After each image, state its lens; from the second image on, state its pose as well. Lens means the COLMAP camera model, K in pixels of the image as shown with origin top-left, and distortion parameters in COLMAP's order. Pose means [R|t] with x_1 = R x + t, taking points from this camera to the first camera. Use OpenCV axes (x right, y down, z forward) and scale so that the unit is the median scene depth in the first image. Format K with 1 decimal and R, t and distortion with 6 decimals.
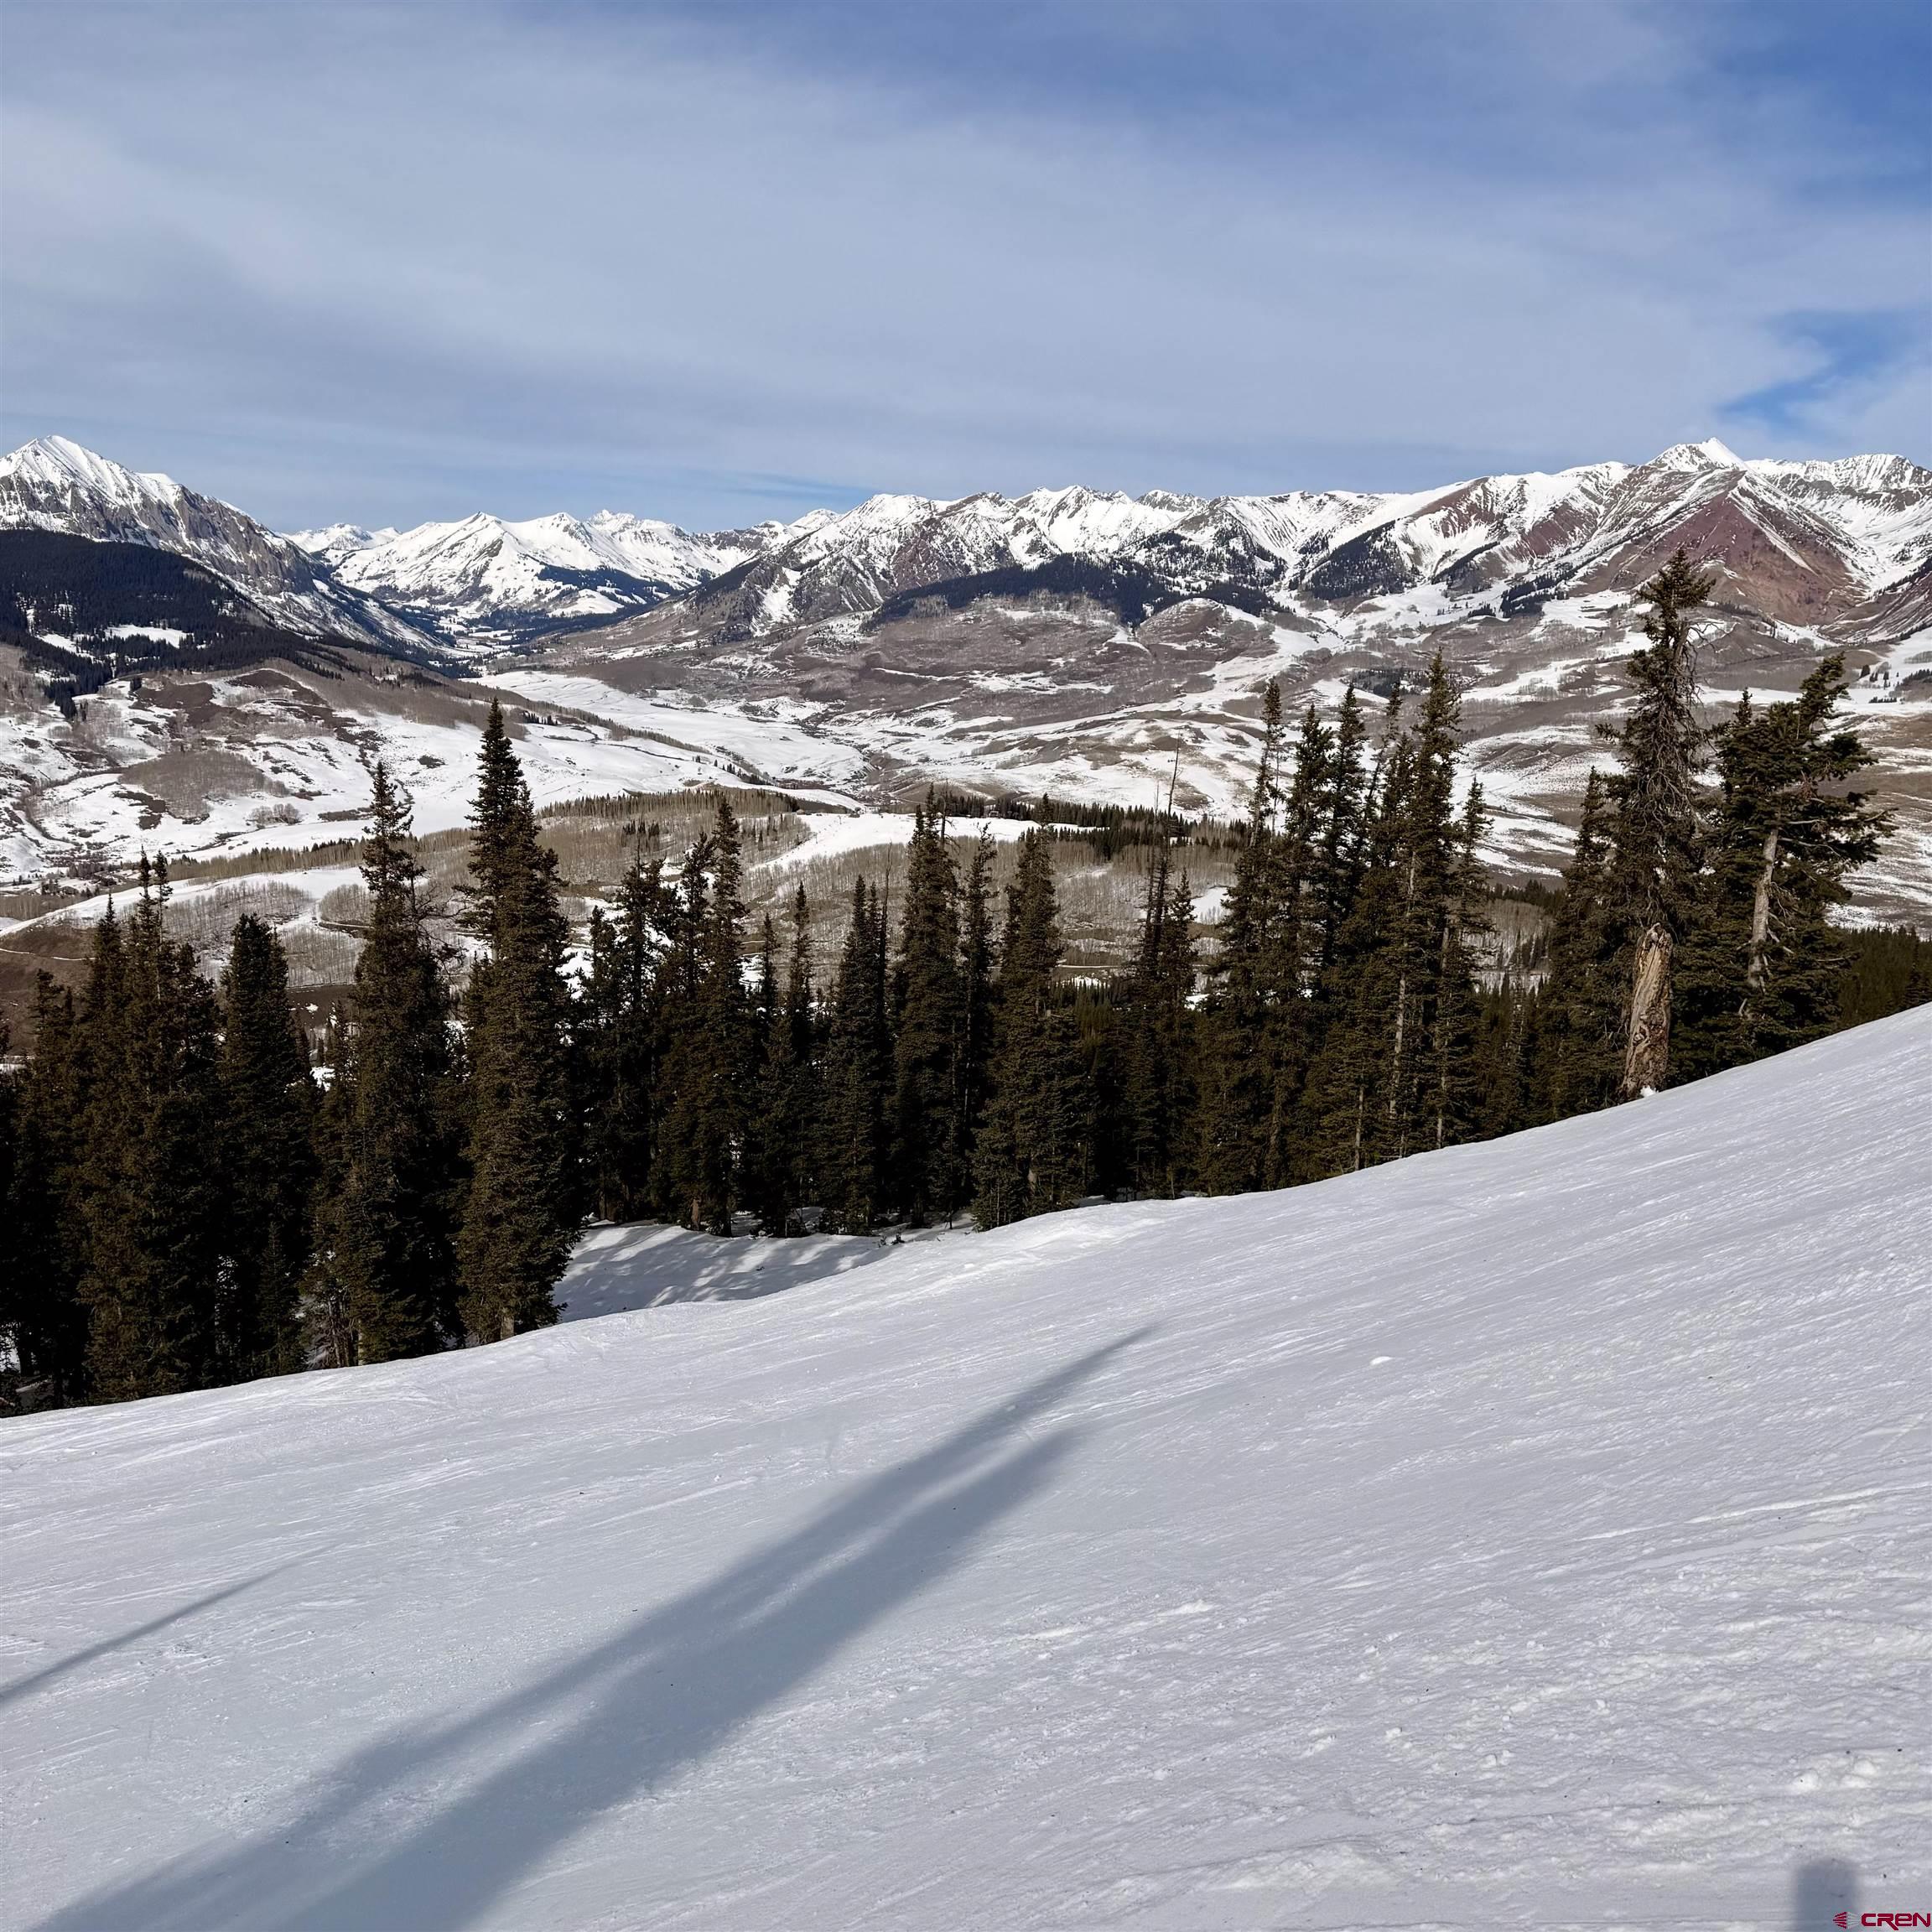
lens RADIAL K [[1717.4, 0, 976.9], [0, 1717.4, 953.6], [0, 0, 1]] dist [0.124422, -0.066358]
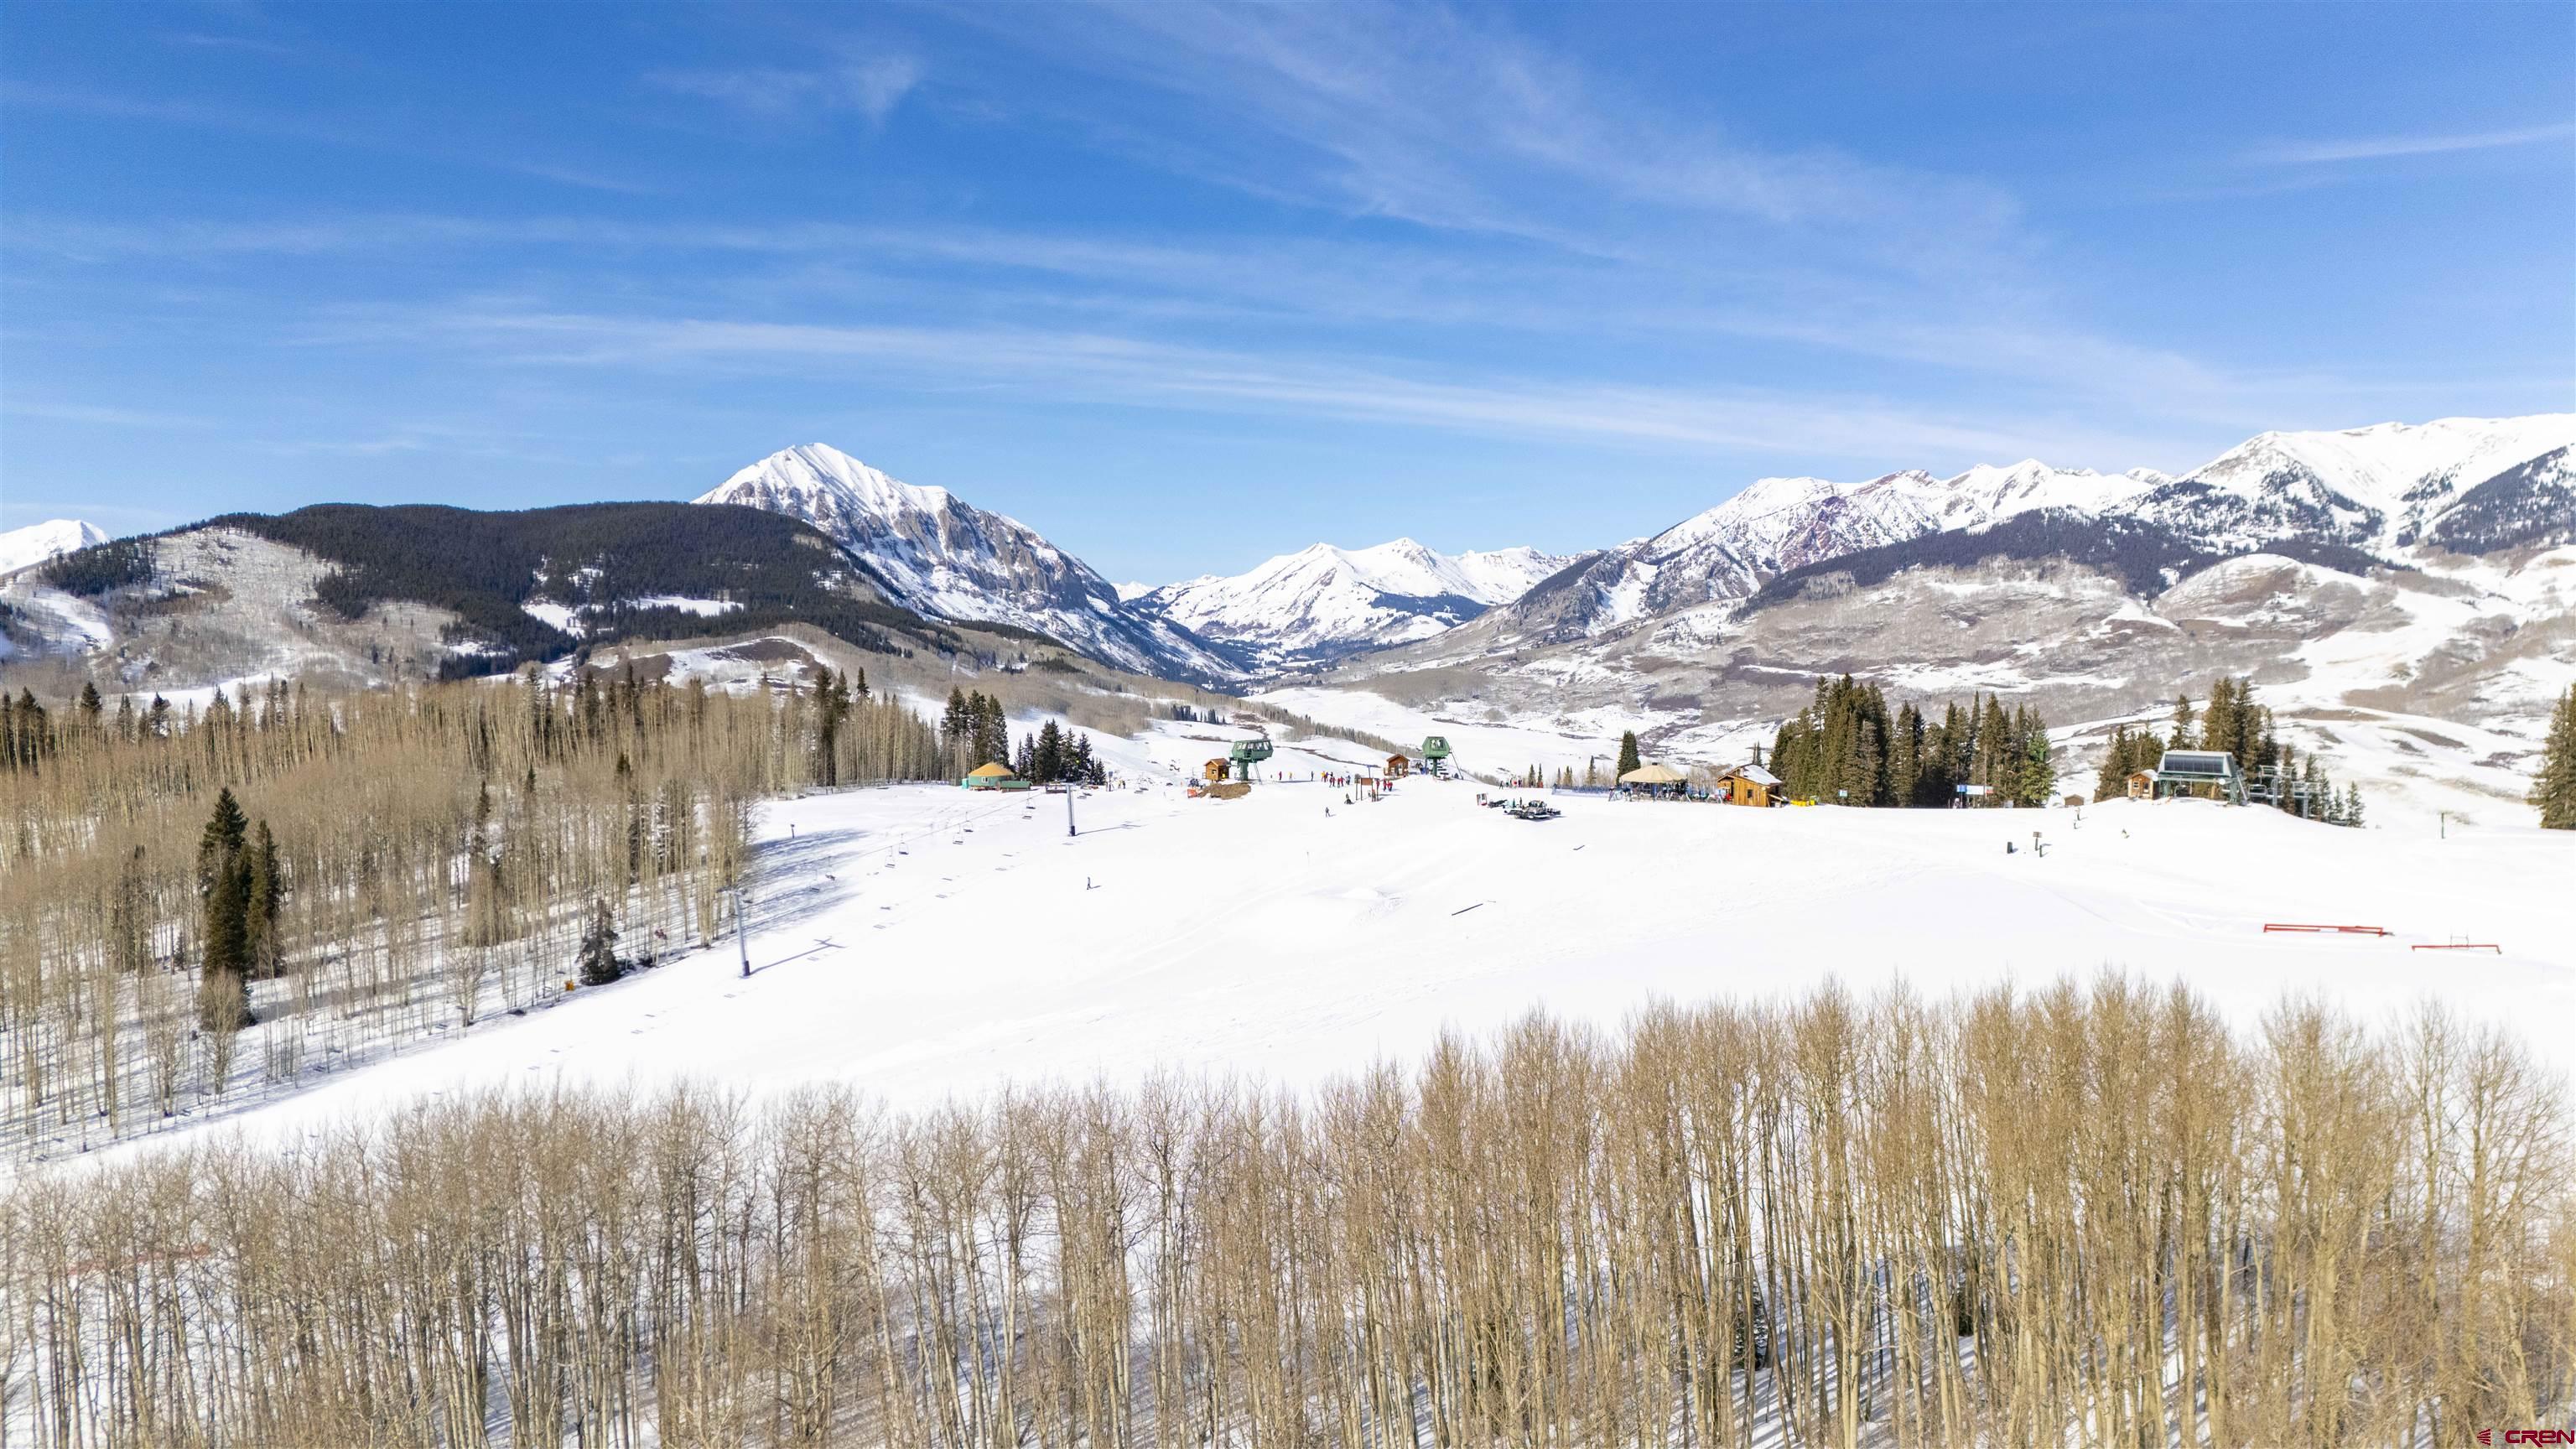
lens RADIAL K [[1870.1, 0, 1316.9], [0, 1870.1, 779.4], [0, 0, 1]] dist [0.081011, -0.076666]
pose [[0.956948, 0.000162, -0.290260, -0.003561], [-0.038403, 0.991280, -0.126055, -0.013650], [0.287708, 0.131775, 0.948609, 0.193494]]
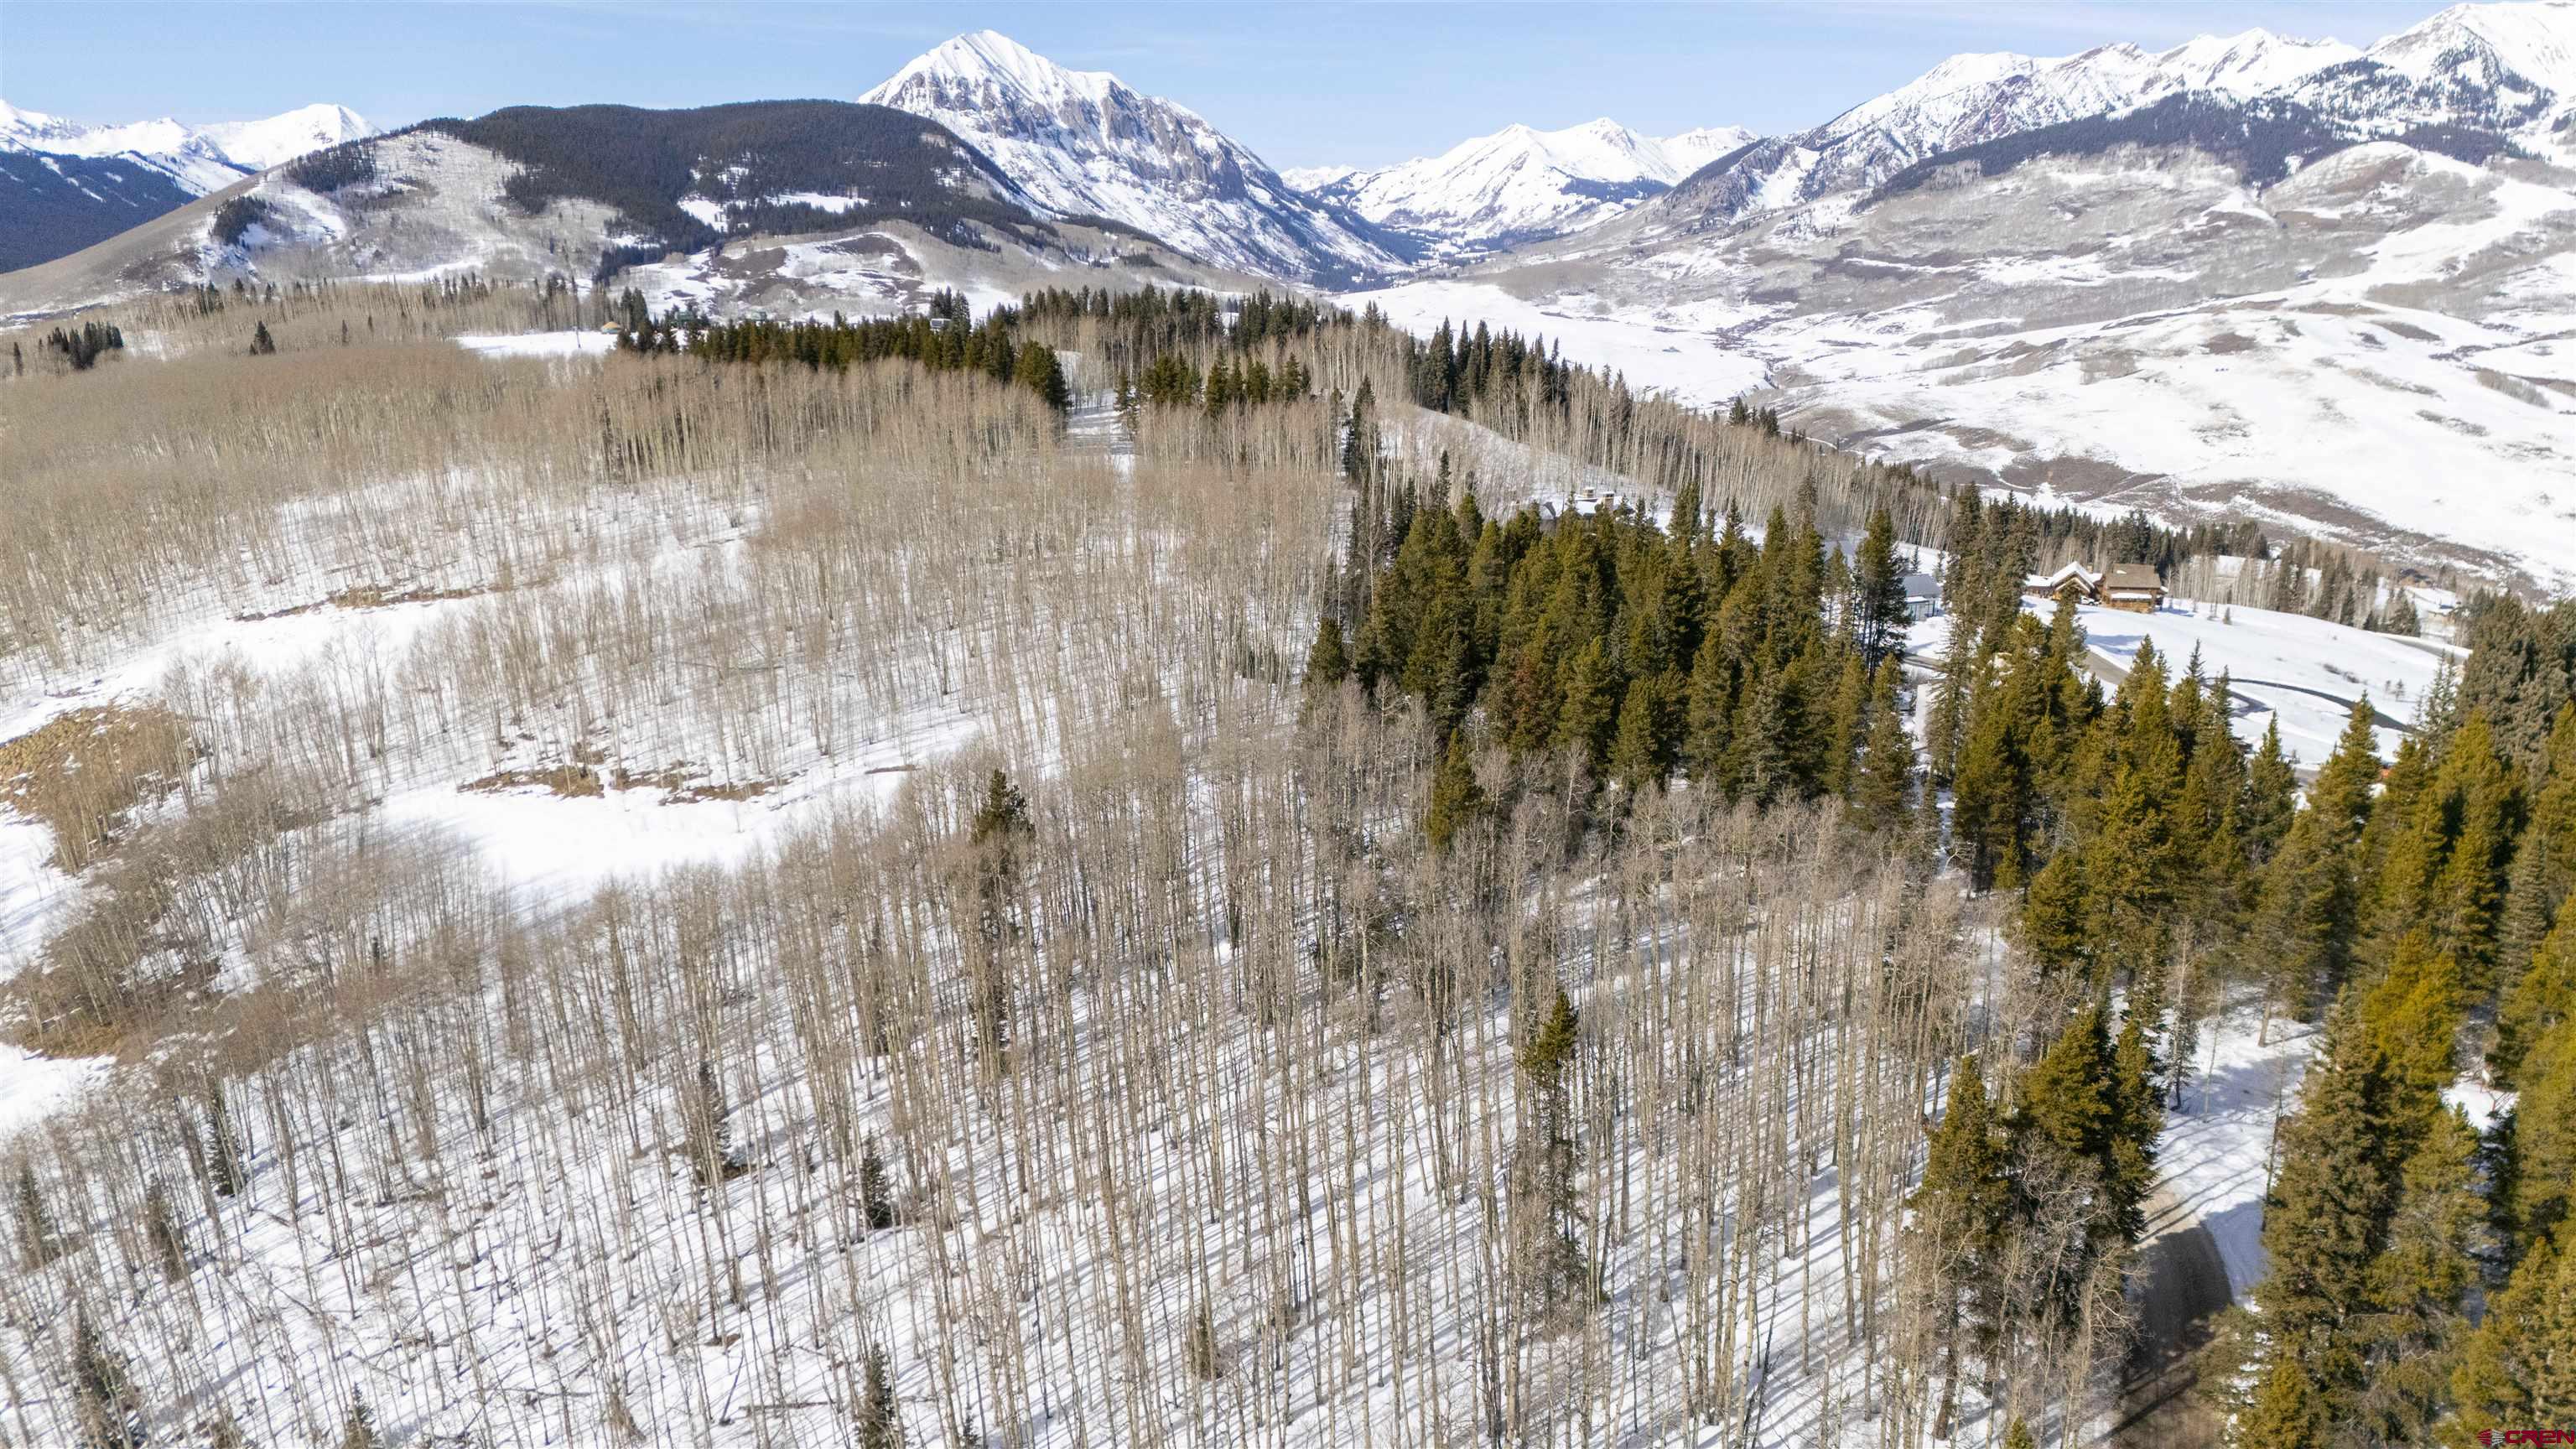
lens RADIAL K [[1870.1, 0, 1324.4], [0, 1870.1, 737.5], [0, 0, 1]] dist [0.081011, -0.076666]
pose [[0.917894, 0.085540, -0.387496, 0.053448], [-0.063333, 0.995552, 0.069747, -0.006251], [0.391739, -0.039479, 0.919229, 0.152482]]
